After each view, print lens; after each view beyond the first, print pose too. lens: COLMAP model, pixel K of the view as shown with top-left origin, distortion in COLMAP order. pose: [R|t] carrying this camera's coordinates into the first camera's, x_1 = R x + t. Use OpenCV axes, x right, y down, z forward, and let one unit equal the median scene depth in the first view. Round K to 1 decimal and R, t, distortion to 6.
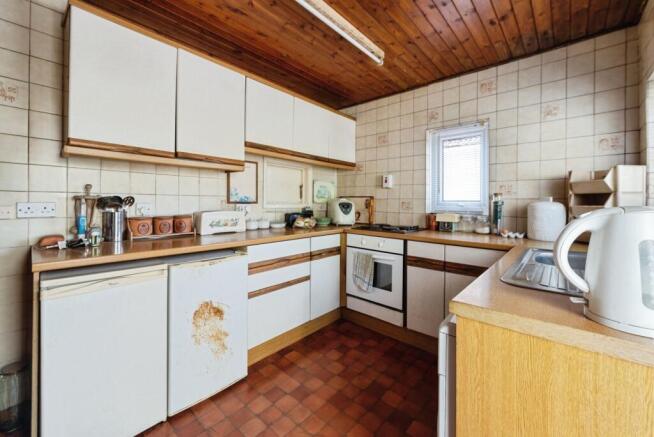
lens RADIAL K [[260.9, 0, 337.7], [0, 260.9, 202.3], [0, 0, 1]] dist [-0.000340, 0.000003]
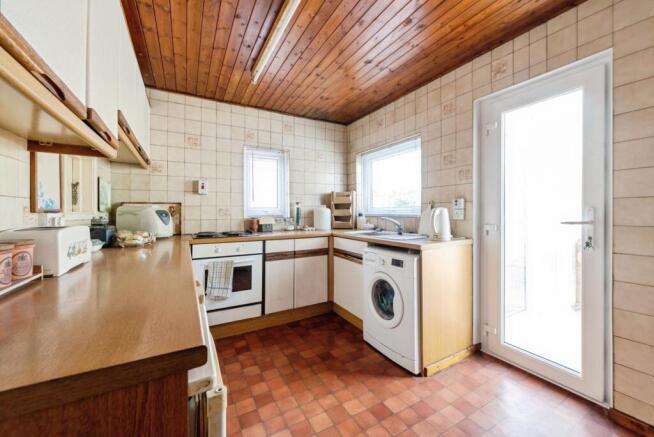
lens RADIAL K [[260.9, 0, 328.6], [0, 260.9, 213.4], [0, 0, 1]] dist [-0.000340, 0.000003]
pose [[0.343639, -0.021208, 0.938862, -0.735031], [0.010638, 0.999769, 0.018690, 0.002708], [-0.939041, 0.003565, 0.343785, 0.316760]]
